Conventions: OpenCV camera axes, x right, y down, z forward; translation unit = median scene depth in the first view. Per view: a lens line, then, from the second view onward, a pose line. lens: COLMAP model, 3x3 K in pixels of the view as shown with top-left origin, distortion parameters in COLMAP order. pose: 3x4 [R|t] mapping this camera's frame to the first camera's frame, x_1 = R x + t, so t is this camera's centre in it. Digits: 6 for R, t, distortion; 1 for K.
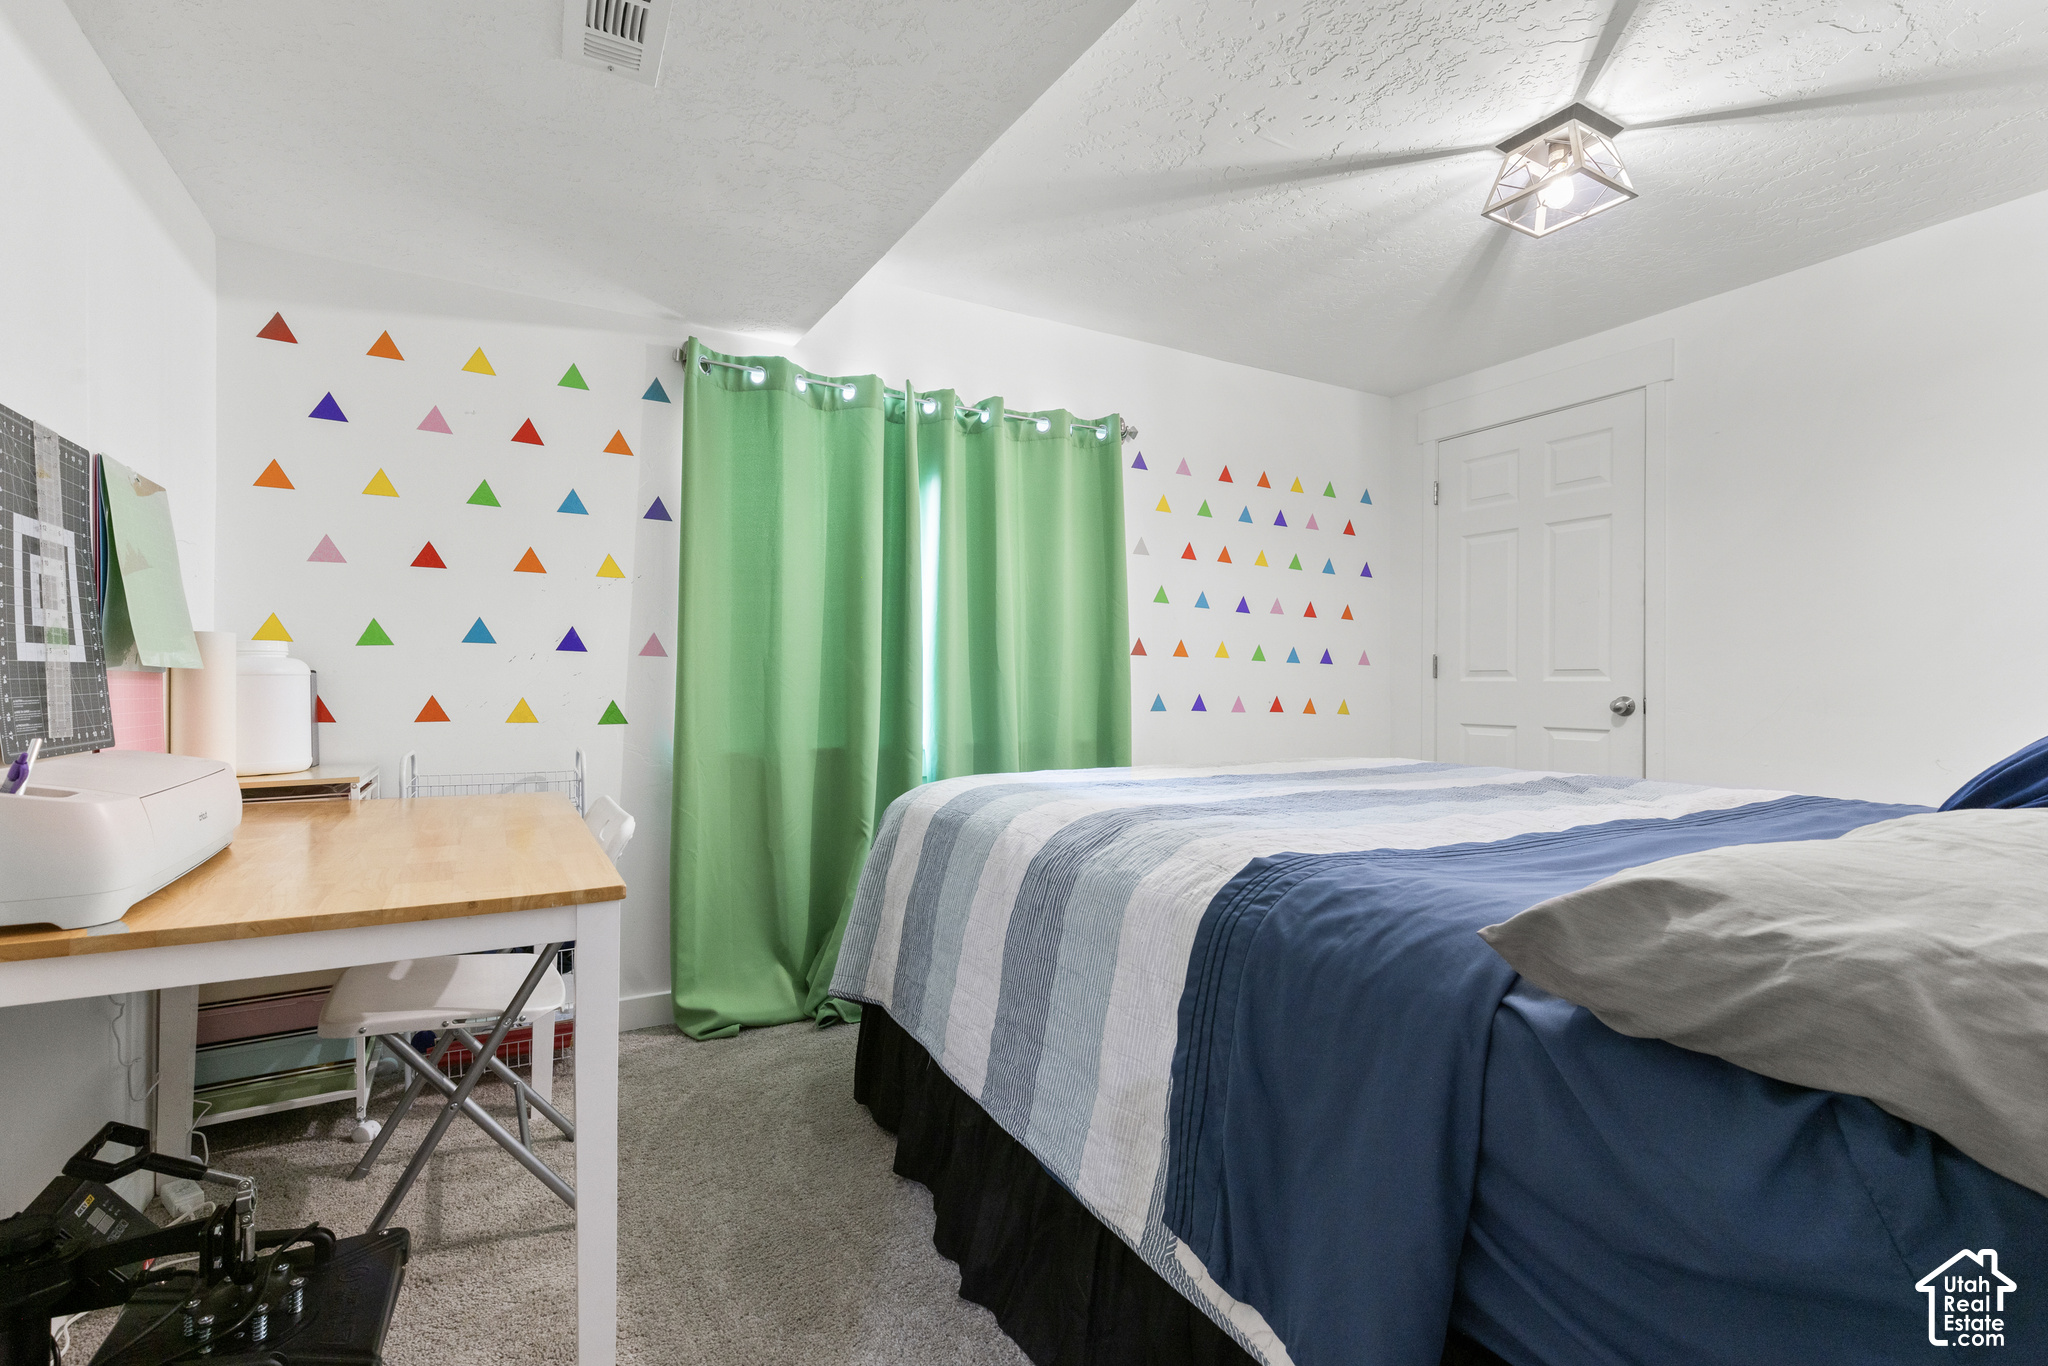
lens RADIAL K [[960.9, 0, 994.2], [0, 960.9, 682.1], [0, 0, 1]] dist [0.001433, 0.000605]
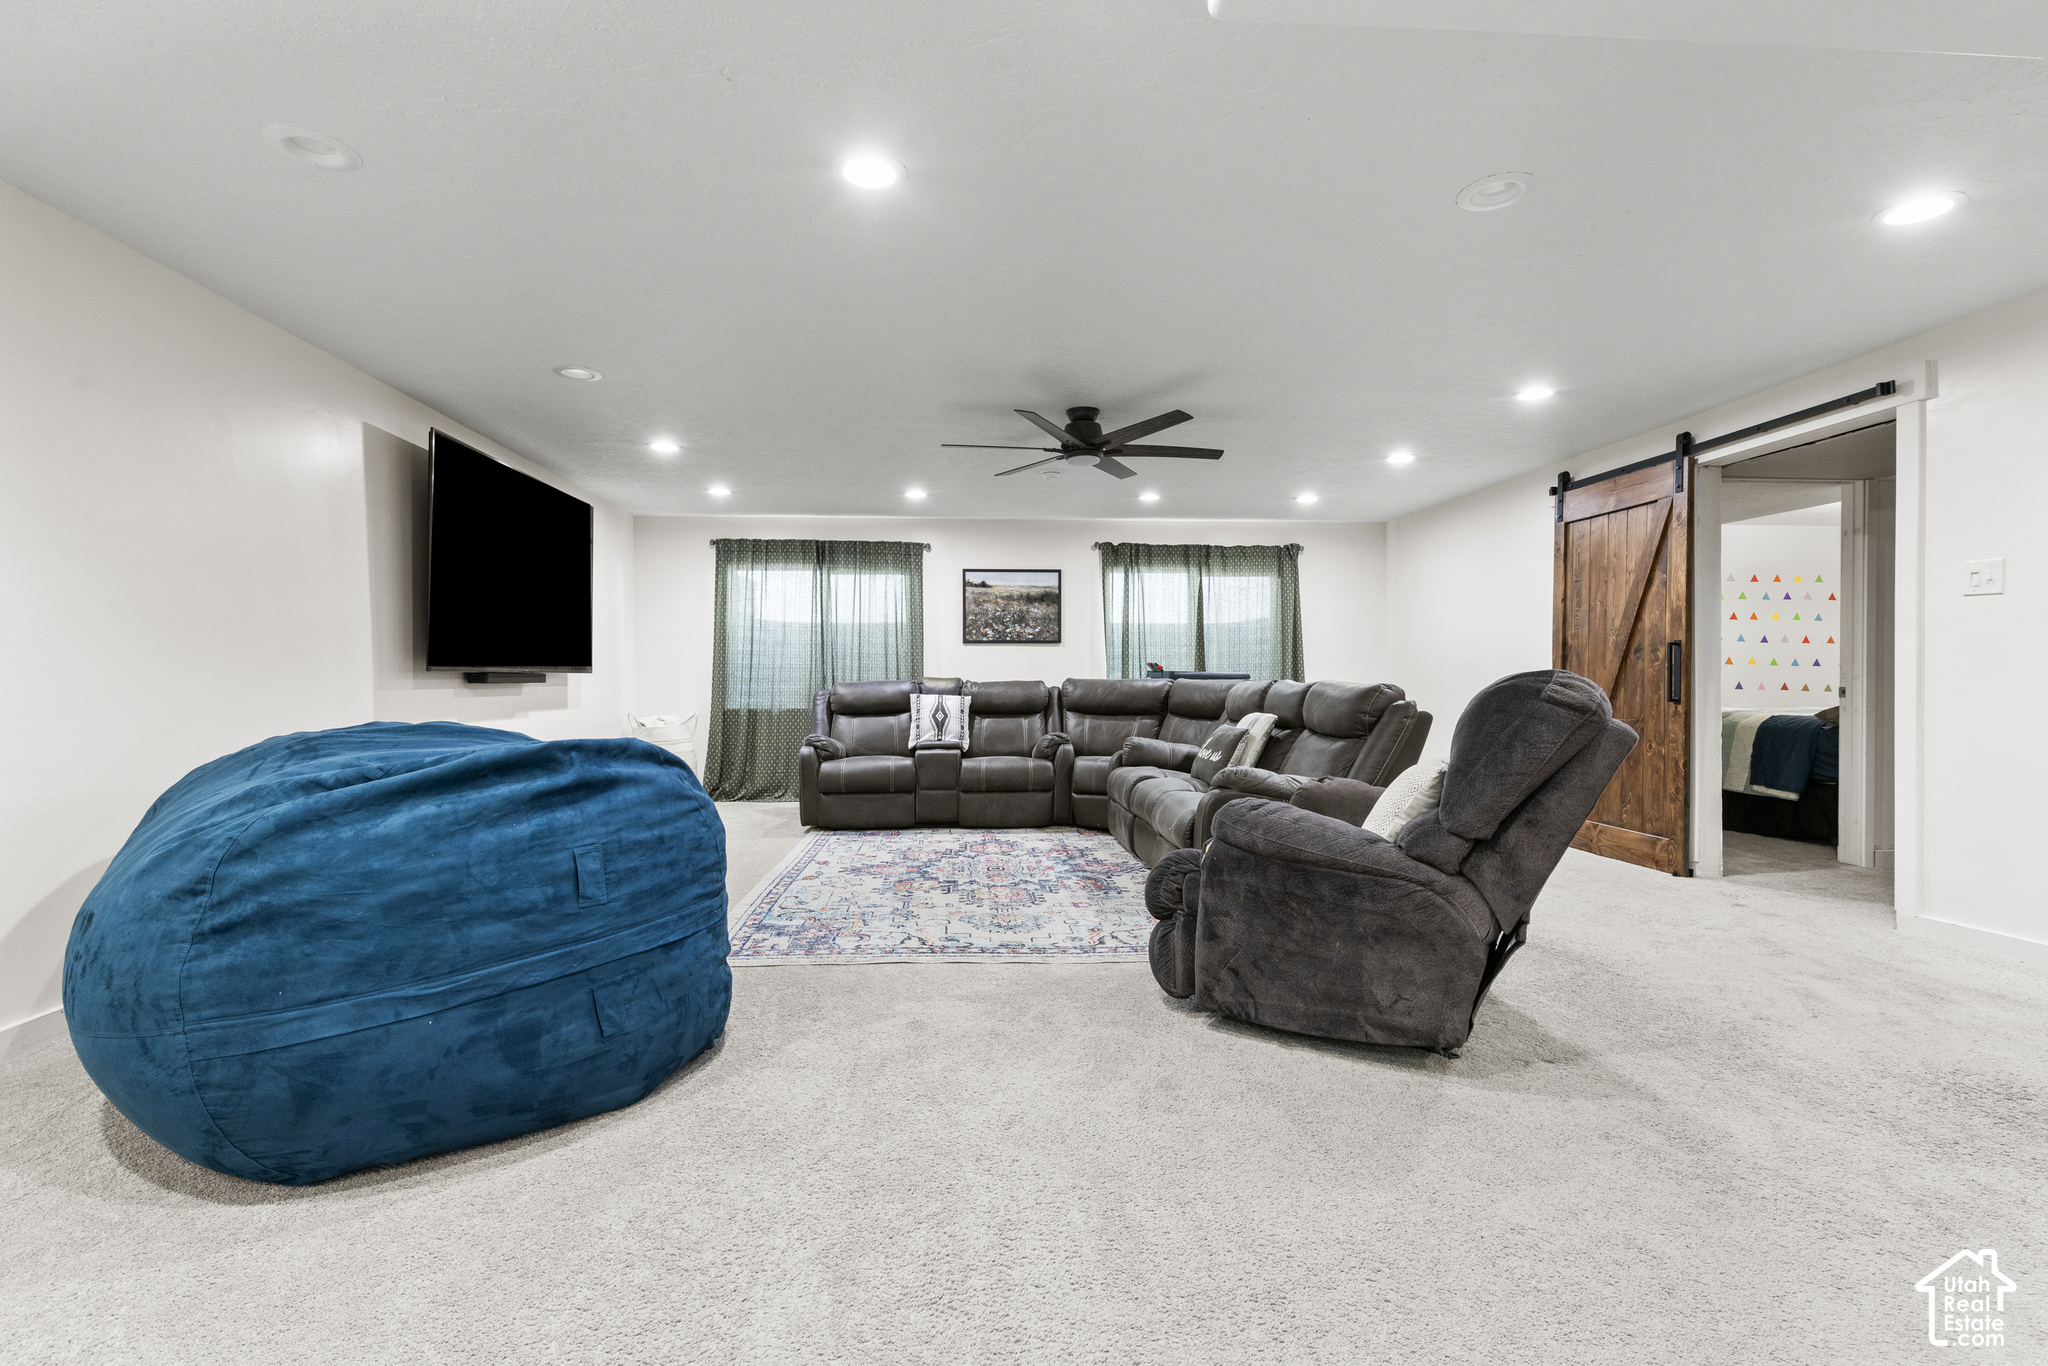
lens RADIAL K [[886.8, 0, 1033.6], [0, 886.8, 681.6], [0, 0, 1]] dist [0.000727, 0.000329]
pose [[0.910606, -0.001618, -0.413273, -0.396815], [0.005998, 0.999939, 0.009301, -0.014908], [0.413233, -0.010948, 0.910560, -1.436733]]
